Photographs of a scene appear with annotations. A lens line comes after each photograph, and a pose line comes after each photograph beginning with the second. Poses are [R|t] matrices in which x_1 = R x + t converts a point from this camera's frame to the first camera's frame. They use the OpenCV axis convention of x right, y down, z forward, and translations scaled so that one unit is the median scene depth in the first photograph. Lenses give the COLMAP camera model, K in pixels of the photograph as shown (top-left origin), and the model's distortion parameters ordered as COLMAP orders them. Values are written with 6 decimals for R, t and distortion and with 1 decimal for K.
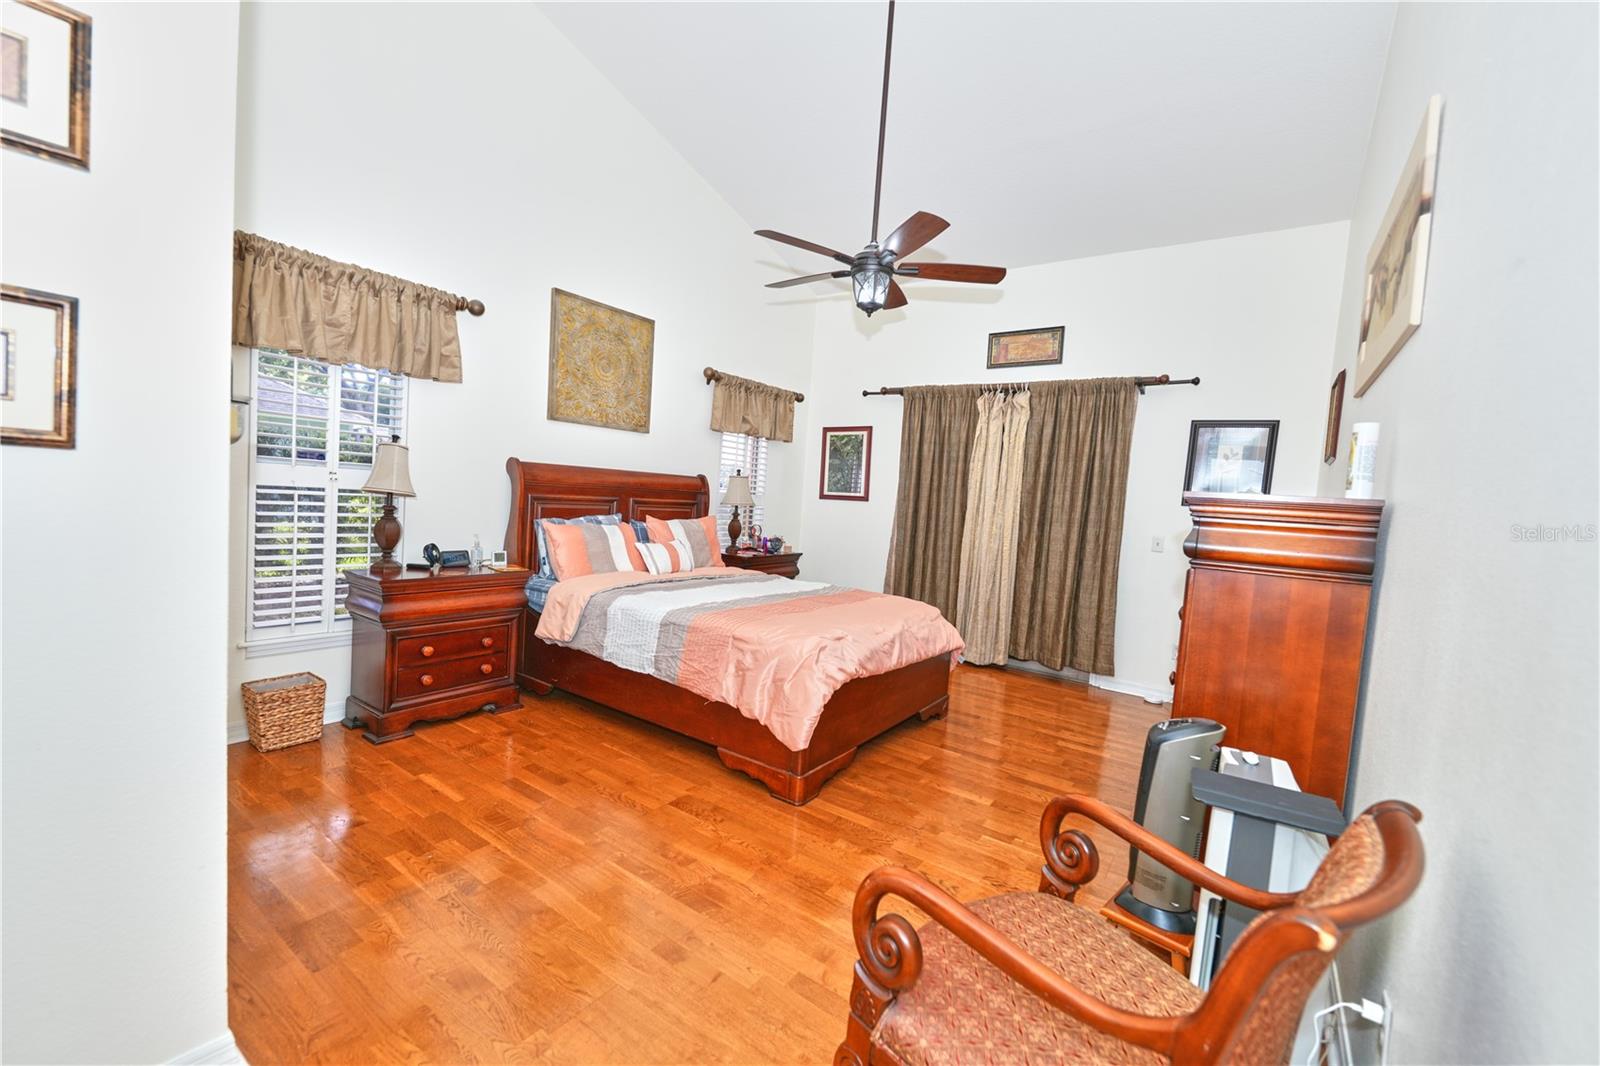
lens RADIAL K [[645.2, 0, 798.0], [0, 645.2, 535.5], [0, 0, 1]] dist [0.008696, -0.000151]
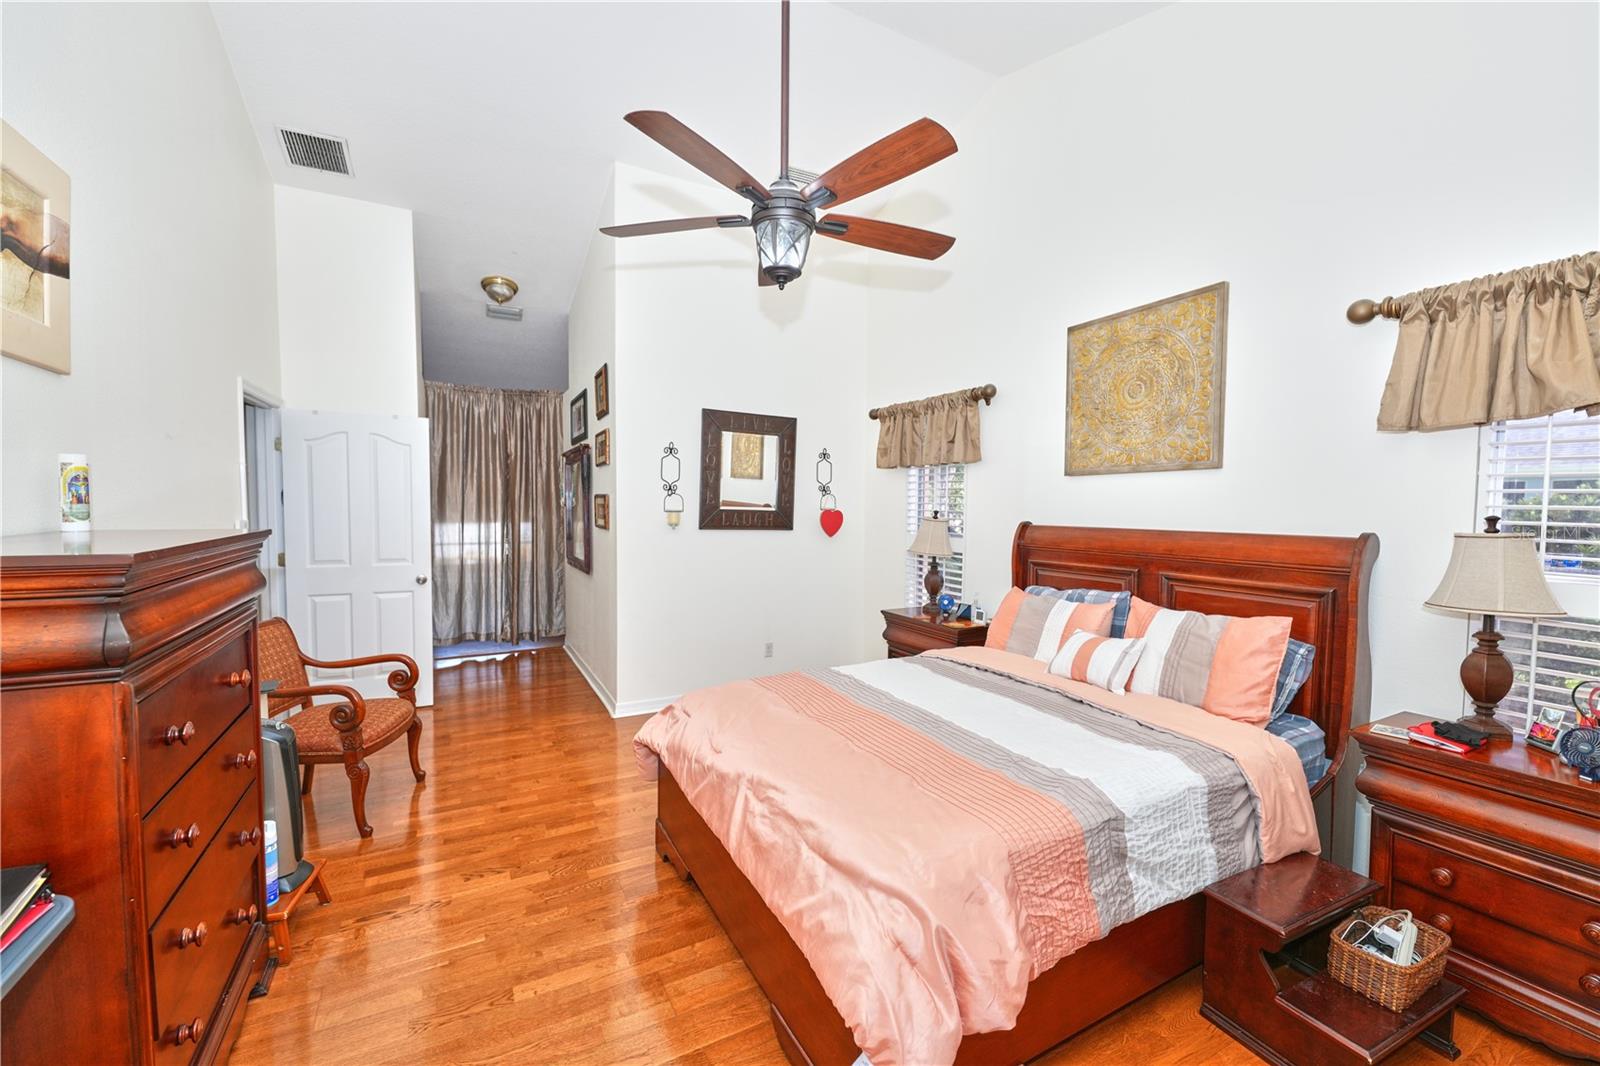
lens RADIAL K [[645.2, 0, 798.0], [0, 645.2, 535.5], [0, 0, 1]] dist [0.008696, -0.000151]
pose [[-0.434531, -0.031832, -0.900094, 0.528207], [-0.097689, 0.995145, 0.011967, -0.070815], [0.895343, 0.093130, -0.435531, 1.007258]]
